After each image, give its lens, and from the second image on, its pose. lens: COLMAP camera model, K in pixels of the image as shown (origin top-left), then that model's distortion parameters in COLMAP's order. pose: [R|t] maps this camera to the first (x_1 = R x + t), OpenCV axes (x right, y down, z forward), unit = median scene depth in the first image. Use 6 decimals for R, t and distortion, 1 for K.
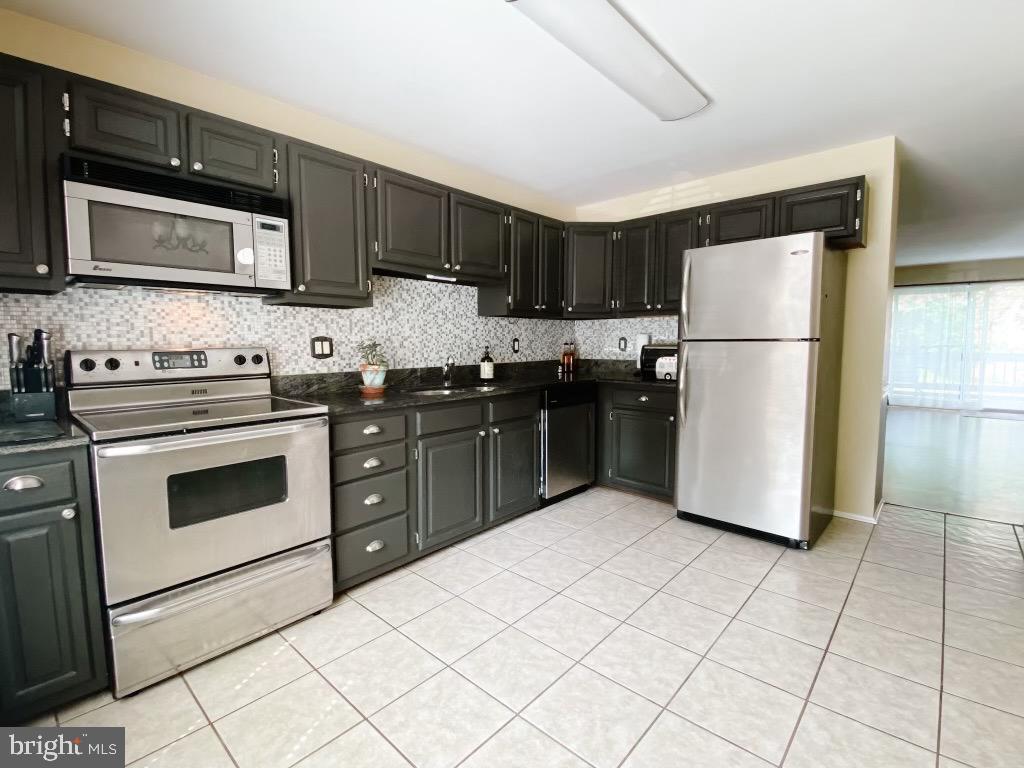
lens RADIAL K [[456.0, 0, 512.0], [0, 456.0, 384.0], [0, 0, 1]] dist [-0.047357, -0.000183]
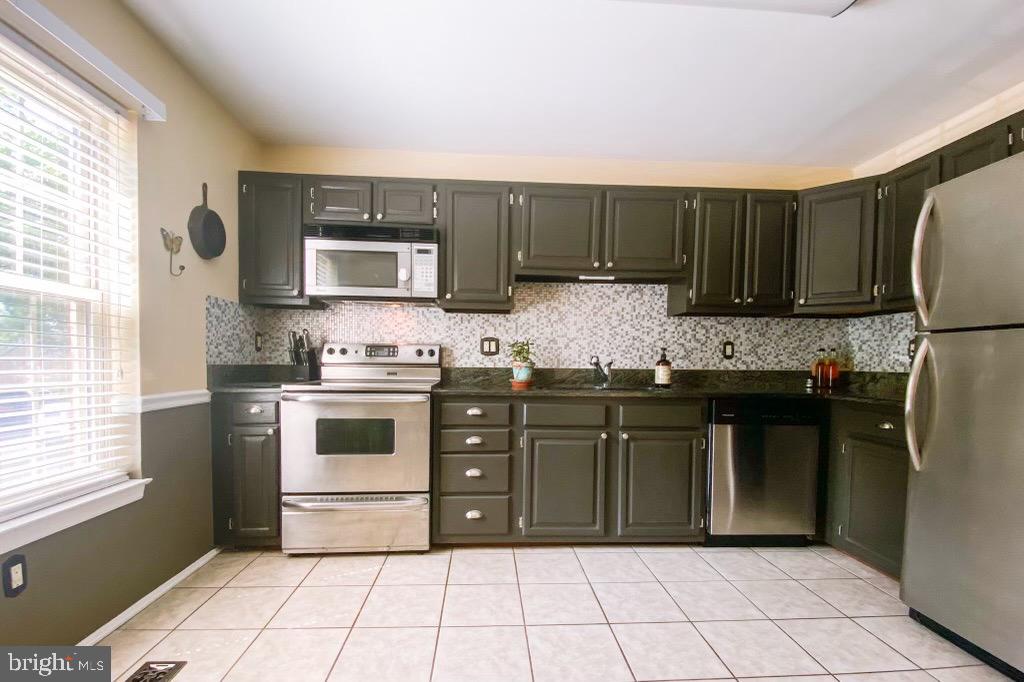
lens RADIAL K [[452.7, 0, 510.7], [0, 452.7, 379.8], [0, 0, 1]] dist [0.000679, -0.000290]
pose [[0.703411, 0.039061, -0.709709, 0.475654], [-0.080139, 0.996481, -0.024583, 0.033363], [0.706251, 0.074167, 0.704066, 0.199180]]
